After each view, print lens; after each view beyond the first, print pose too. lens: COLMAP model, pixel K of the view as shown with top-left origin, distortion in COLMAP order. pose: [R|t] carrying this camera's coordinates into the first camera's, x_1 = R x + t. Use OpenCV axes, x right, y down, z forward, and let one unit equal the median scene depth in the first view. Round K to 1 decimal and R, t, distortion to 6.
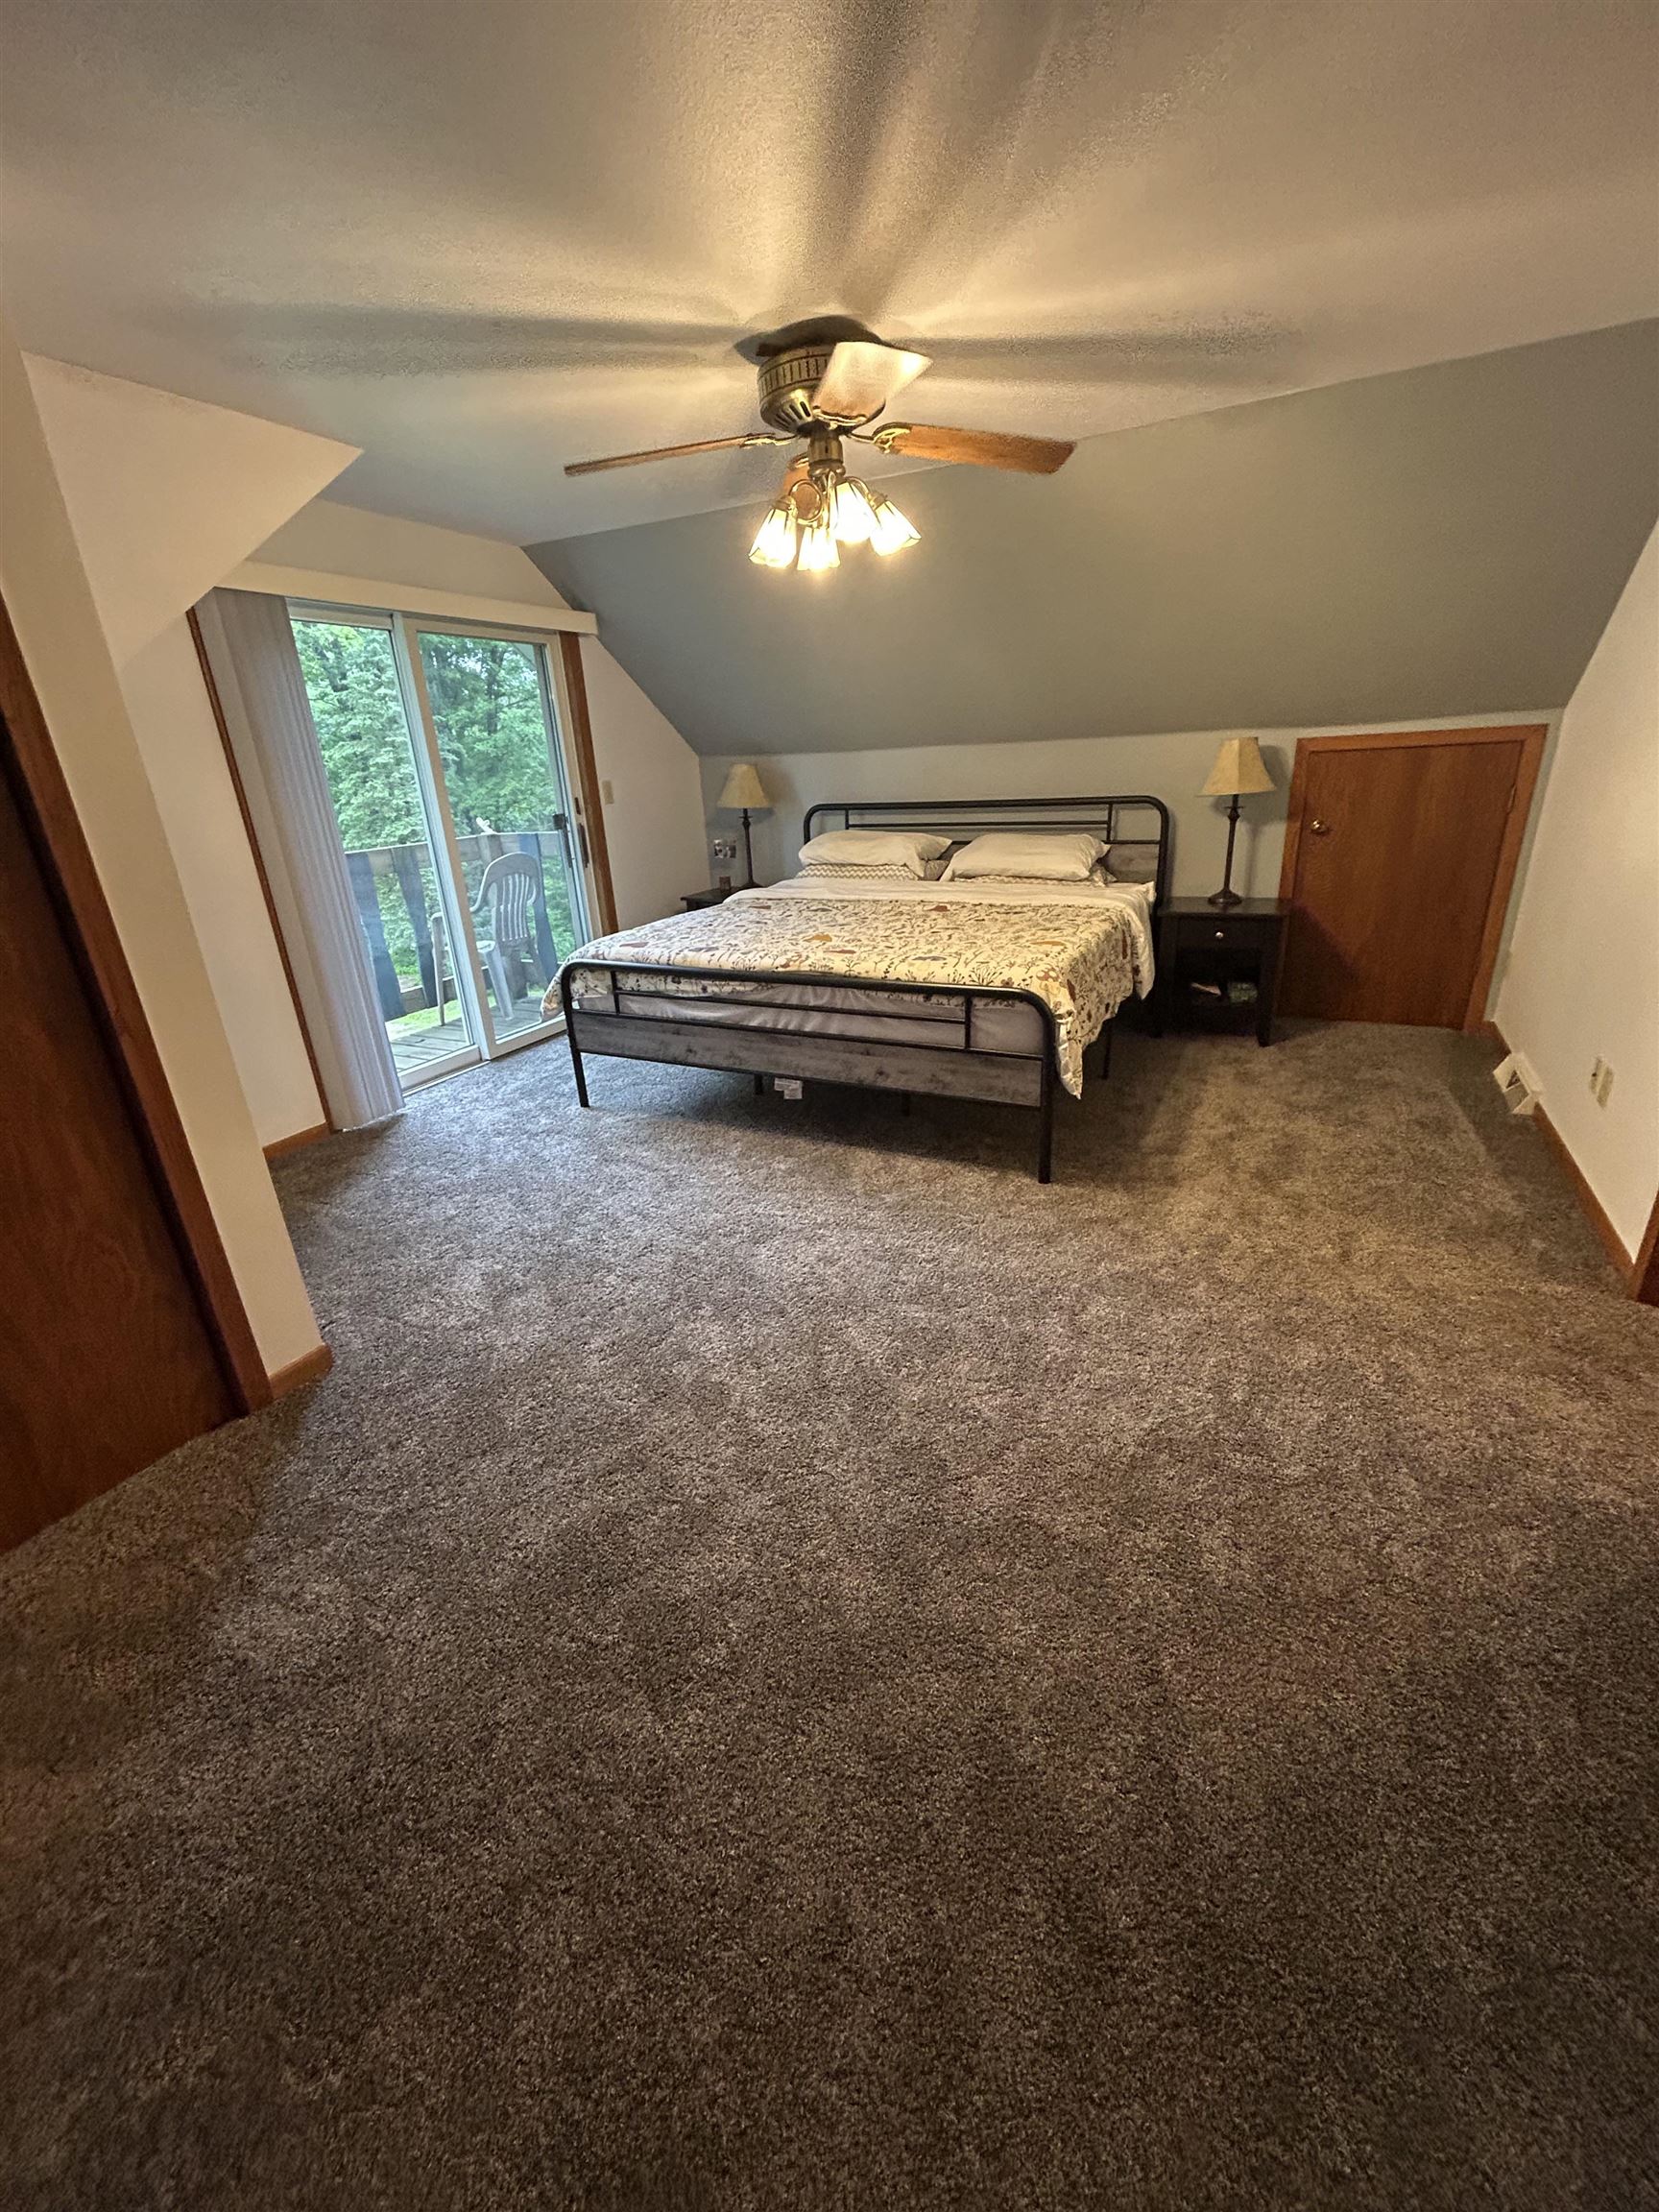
lens RADIAL K [[893.6, 0, 835.5], [0, 893.6, 1100.6], [0, 0, 1]] dist [-0.001162, 0.000928]
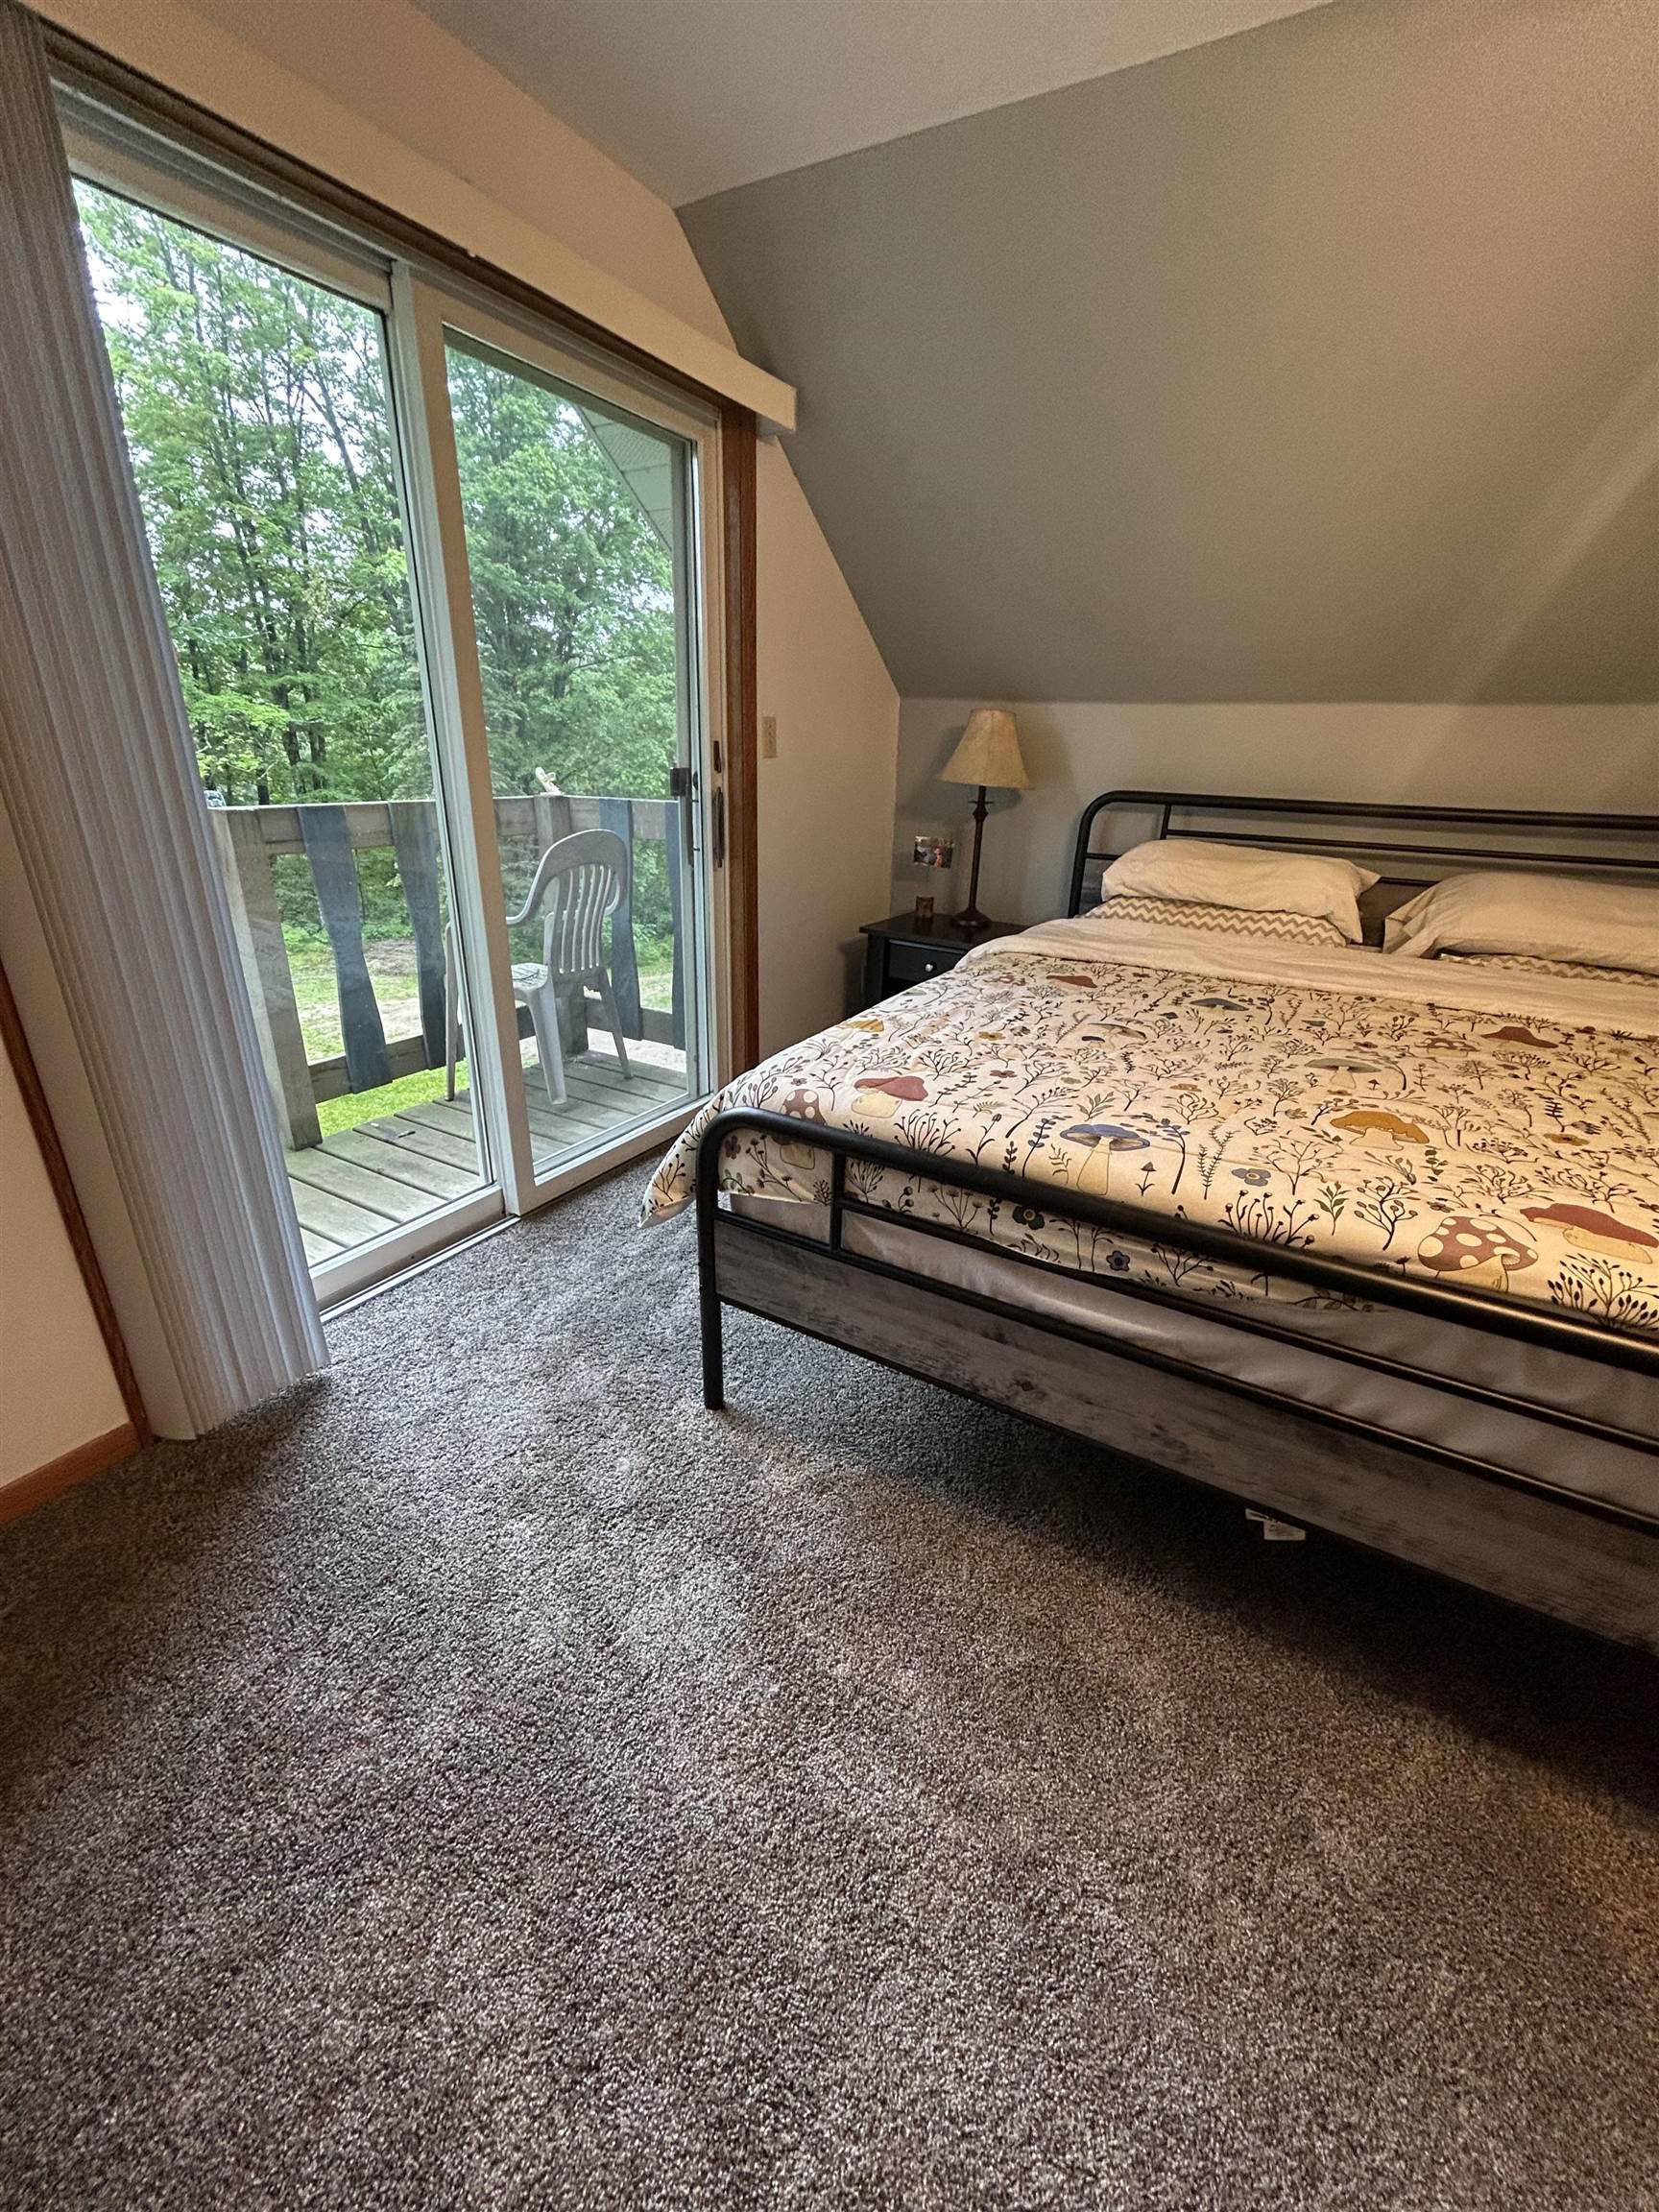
lens RADIAL K [[893.6, 0, 829.2], [0, 893.6, 1110.9], [0, 0, 1]] dist [-0.001162, 0.000928]
pose [[0.994635, 0.097519, -0.034515, -0.187491], [-0.097042, 0.995164, 0.015239, -0.131110], [0.035834, -0.011807, 0.999288, 0.466447]]
